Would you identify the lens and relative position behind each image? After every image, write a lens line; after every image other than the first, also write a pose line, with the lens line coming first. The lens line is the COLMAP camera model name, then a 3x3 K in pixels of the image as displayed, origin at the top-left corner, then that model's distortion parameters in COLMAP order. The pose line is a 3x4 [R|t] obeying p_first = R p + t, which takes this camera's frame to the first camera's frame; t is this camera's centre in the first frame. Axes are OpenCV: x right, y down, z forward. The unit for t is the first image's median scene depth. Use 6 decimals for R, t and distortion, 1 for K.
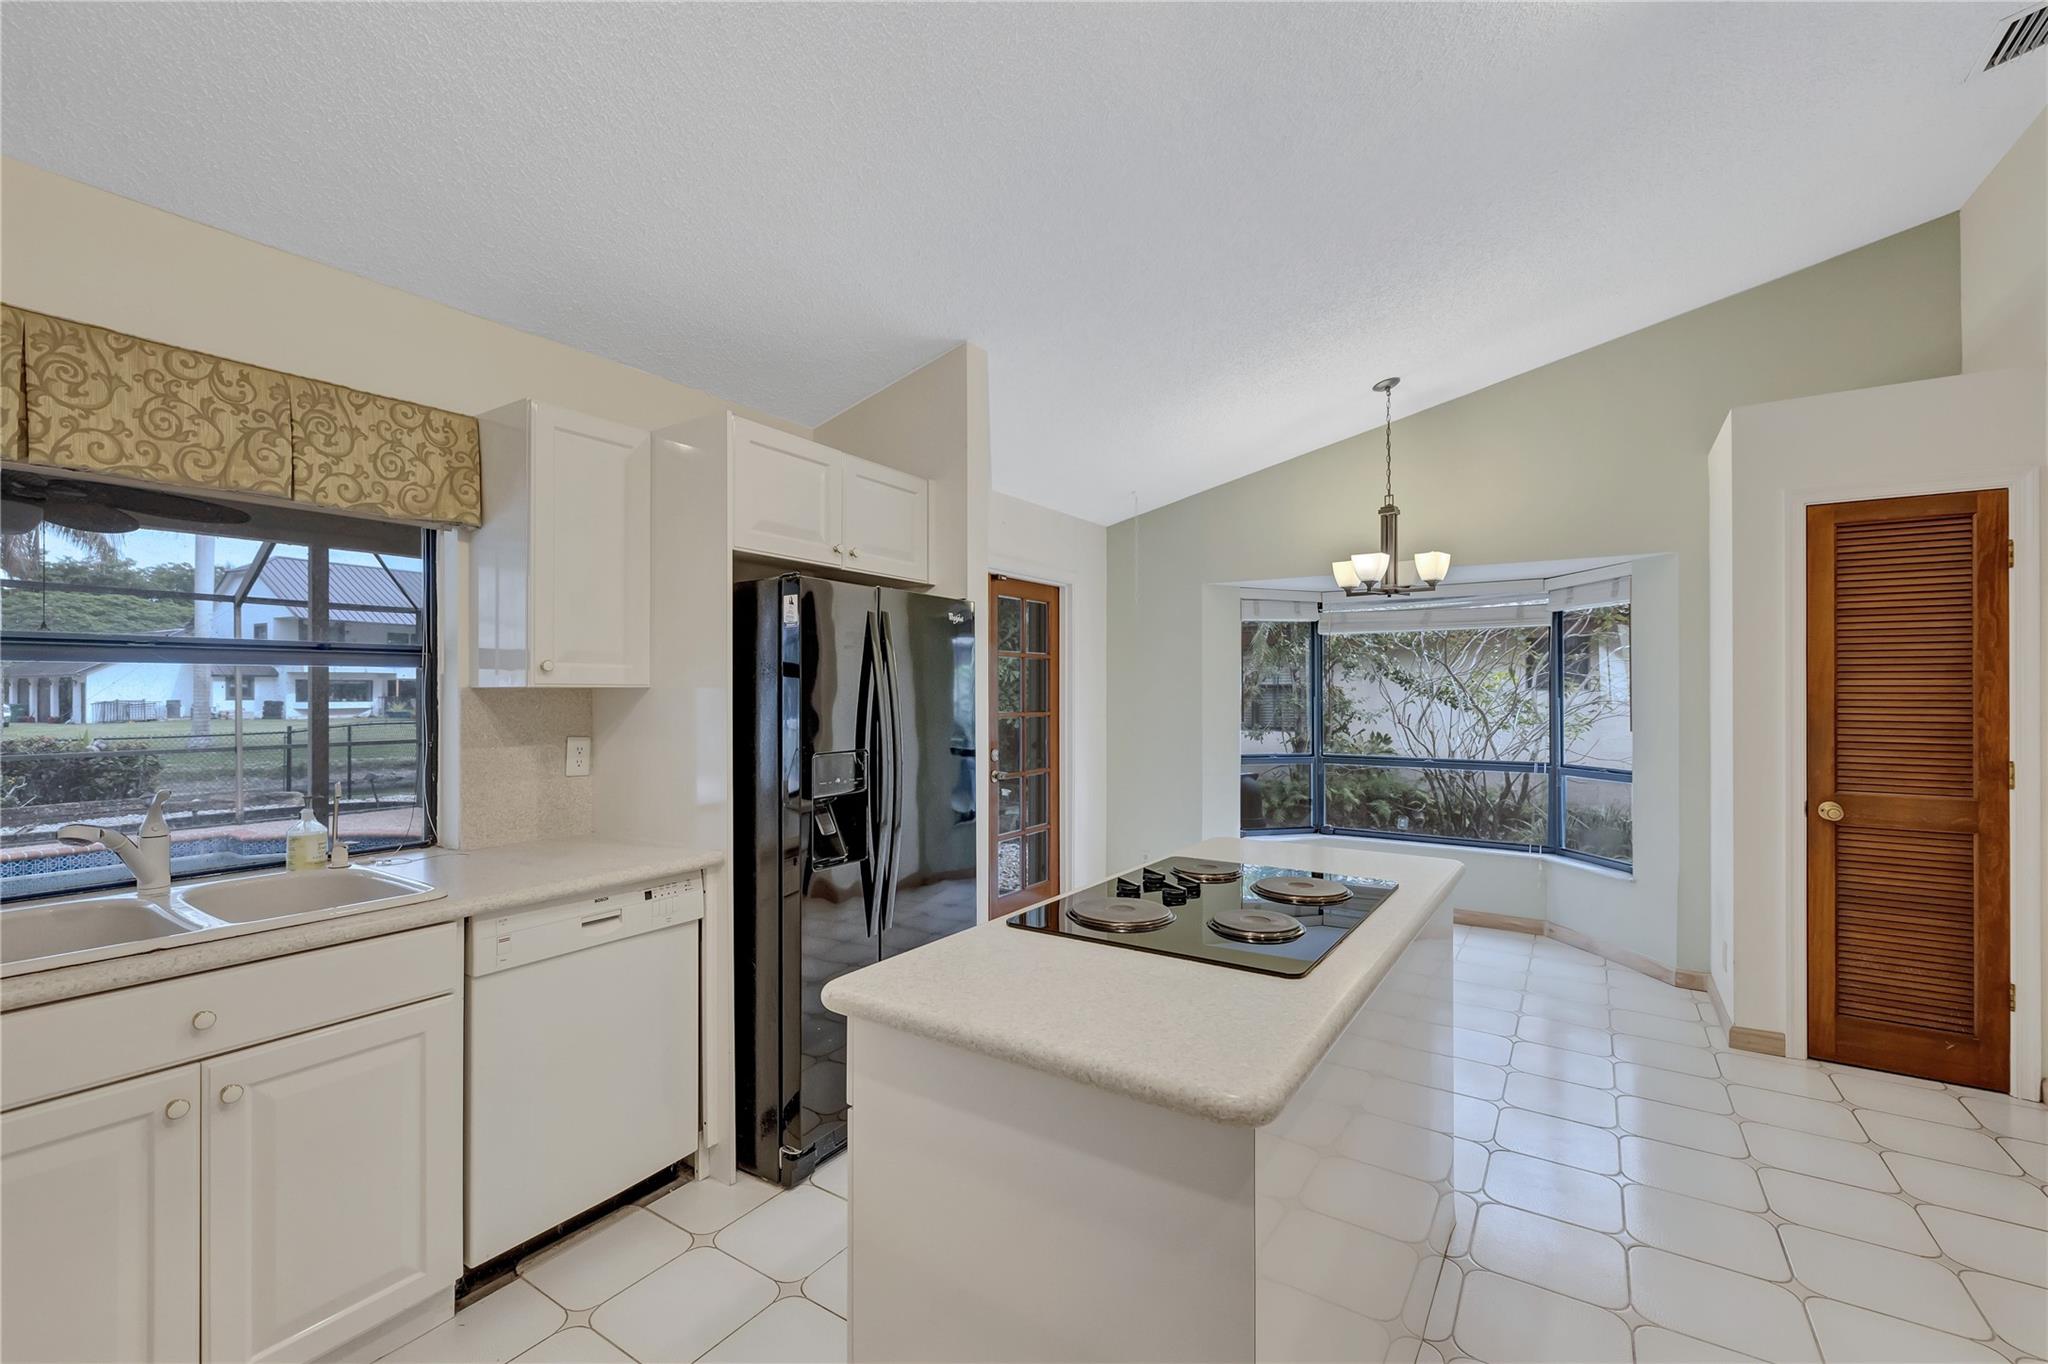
lens RADIAL K [[855.3, 0, 1027.8], [0, 855.3, 676.8], [0, 0, 1]] dist [0.000175, -0.001187]
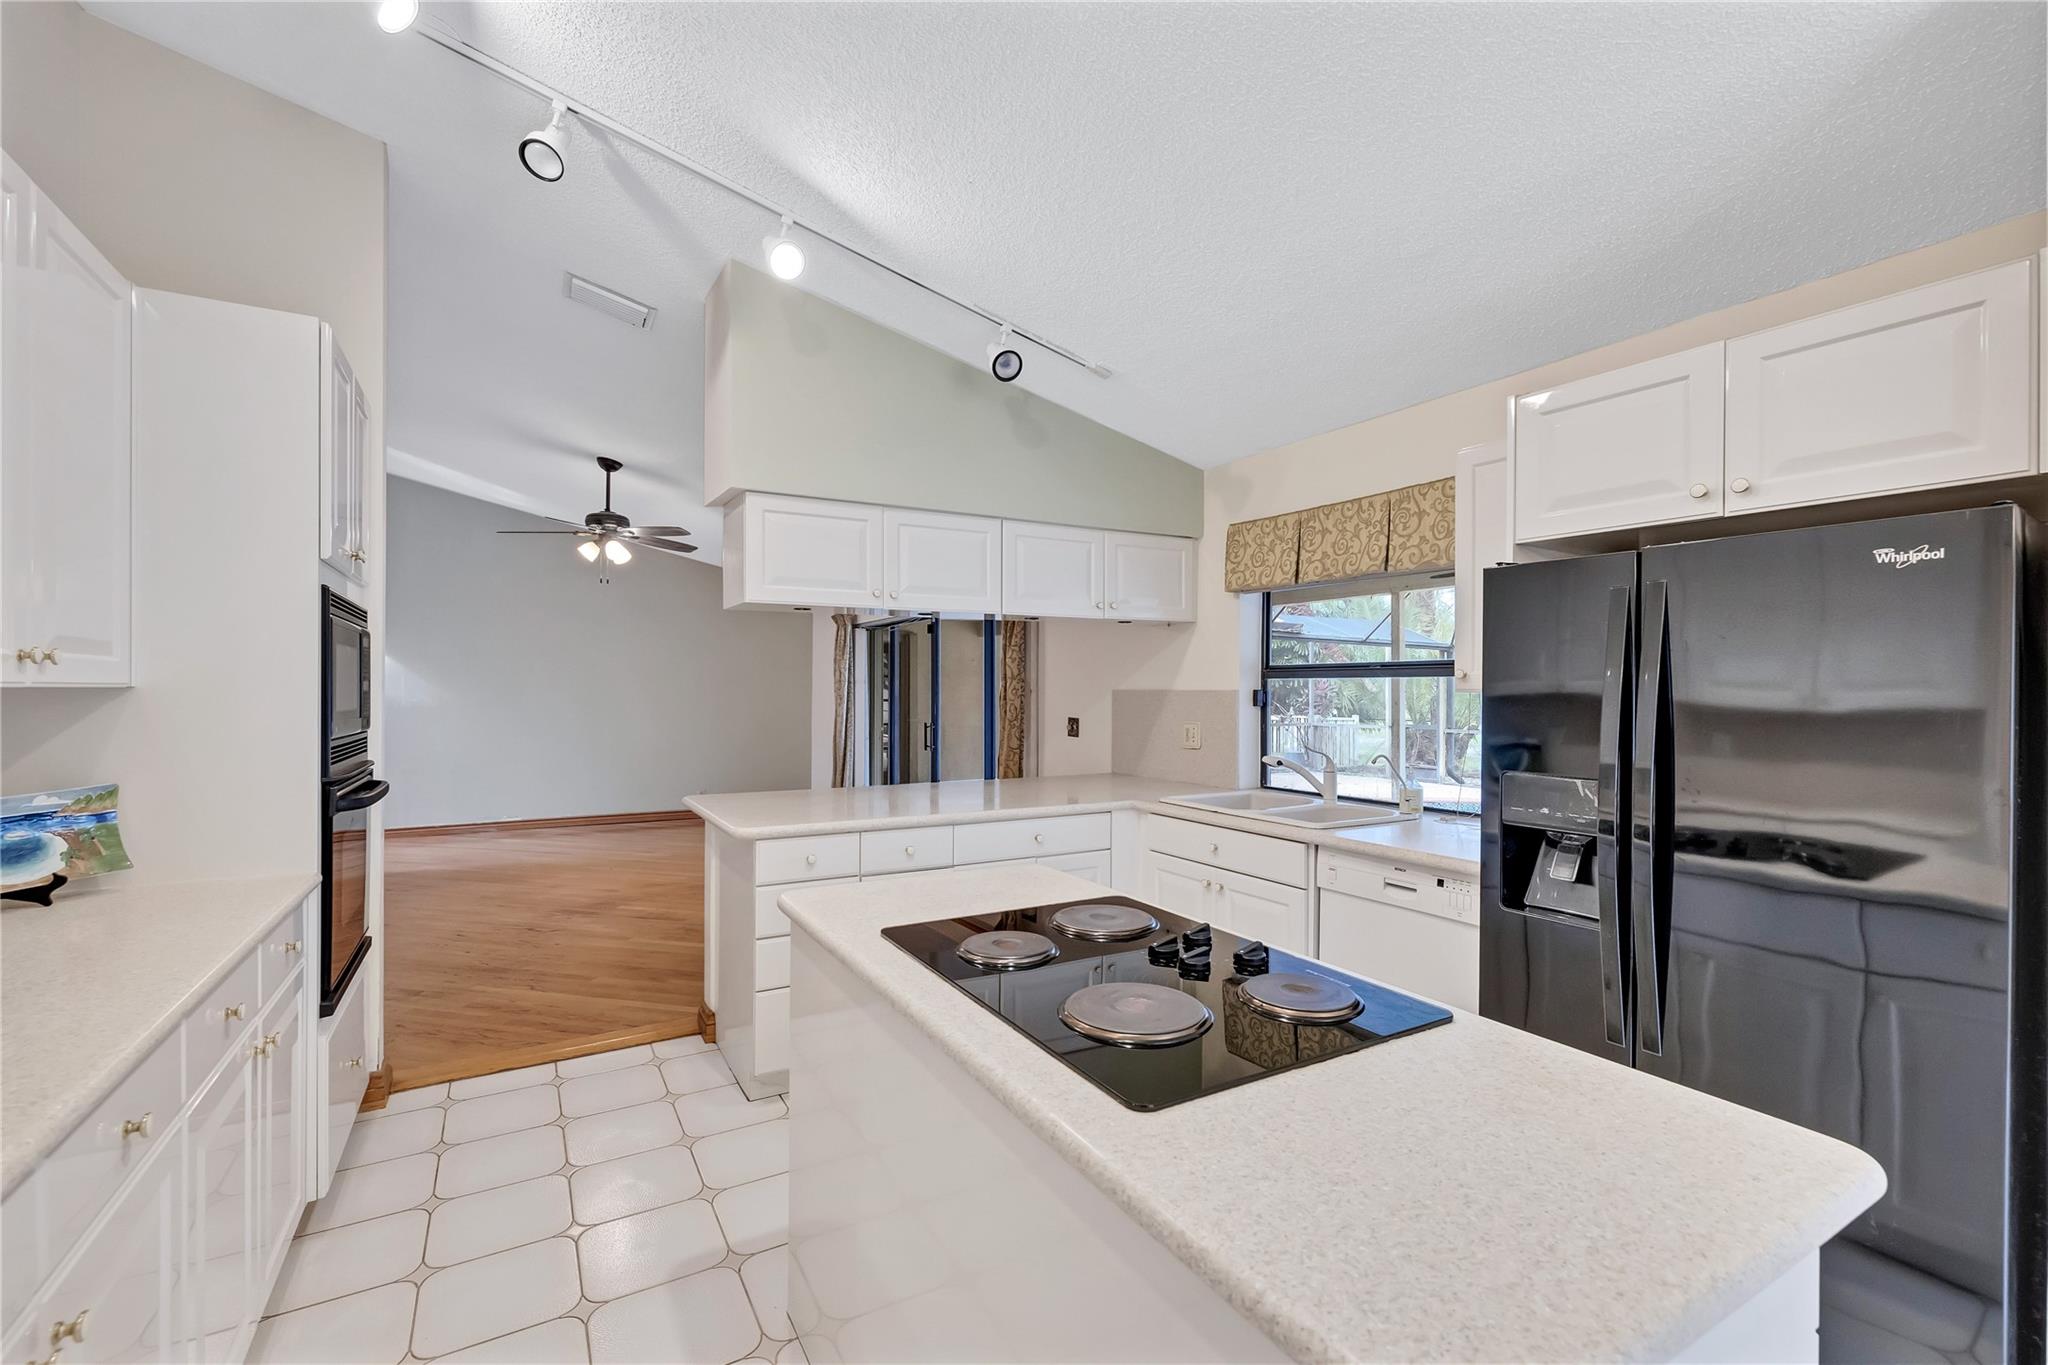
lens RADIAL K [[855.3, 0, 1028.2], [0, 855.3, 691.2], [0, 0, 1]] dist [0.000175, -0.001187]
pose [[-0.433394, -0.002078, -0.901202, 0.597587], [0.005021, 0.999976, -0.004720, 0.010466], [0.901191, -0.006571, -0.433373, 0.779184]]
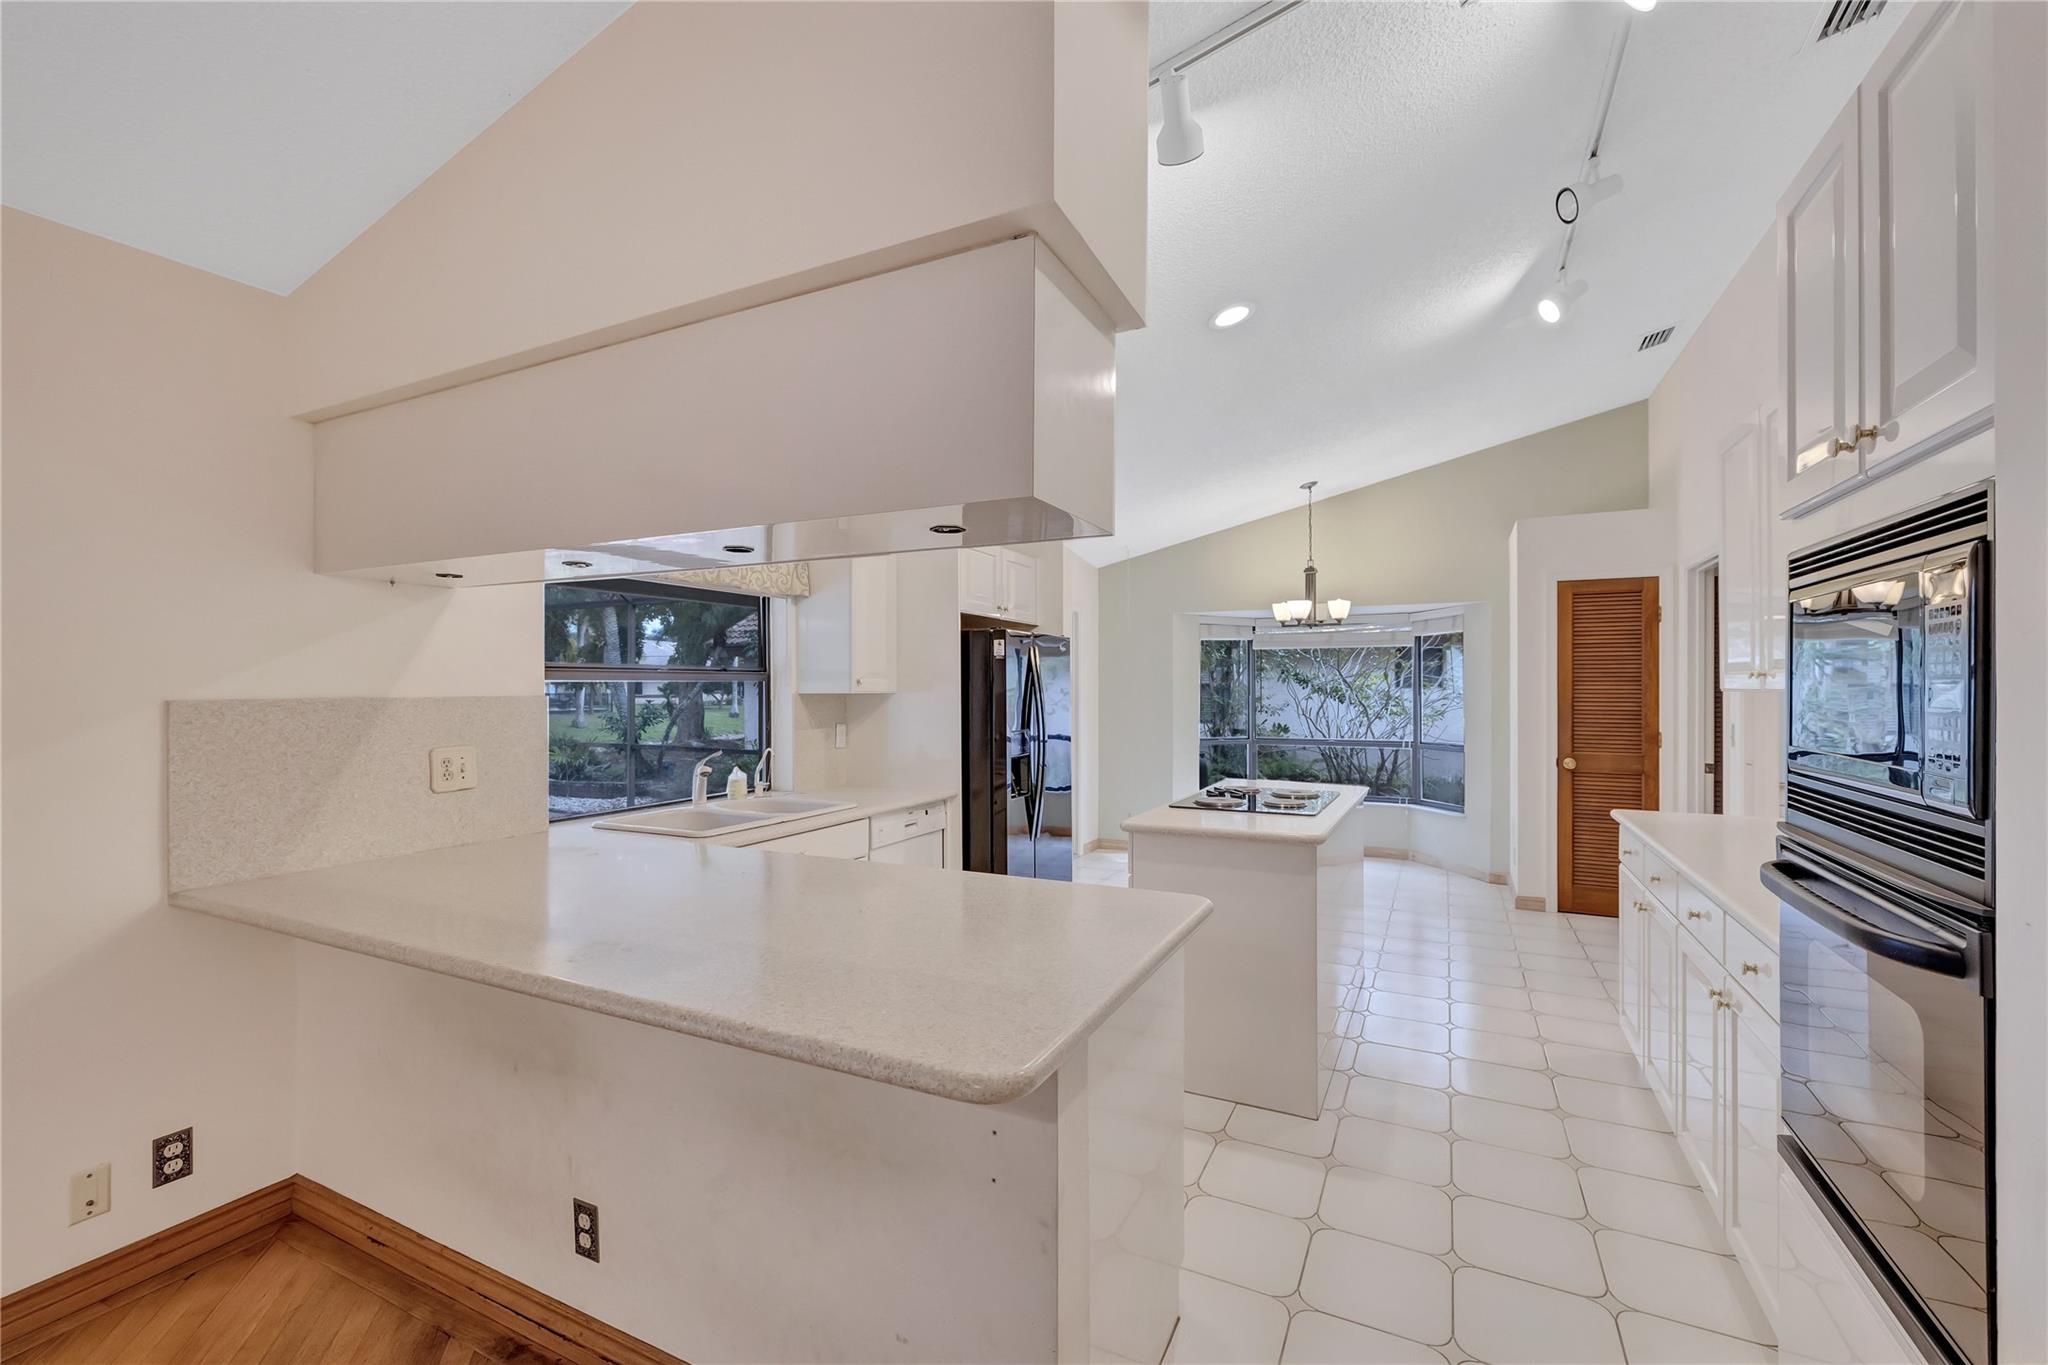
lens RADIAL K [[855.3, 0, 1017.7], [0, 855.3, 675.2], [0, 0, 1]] dist [0.000175, -0.001187]
pose [[0.993493, -0.000486, 0.113893, -0.356893], [0.000238, 0.999998, 0.002197, -0.022321], [-0.113894, -0.002155, 0.993491, -0.591202]]
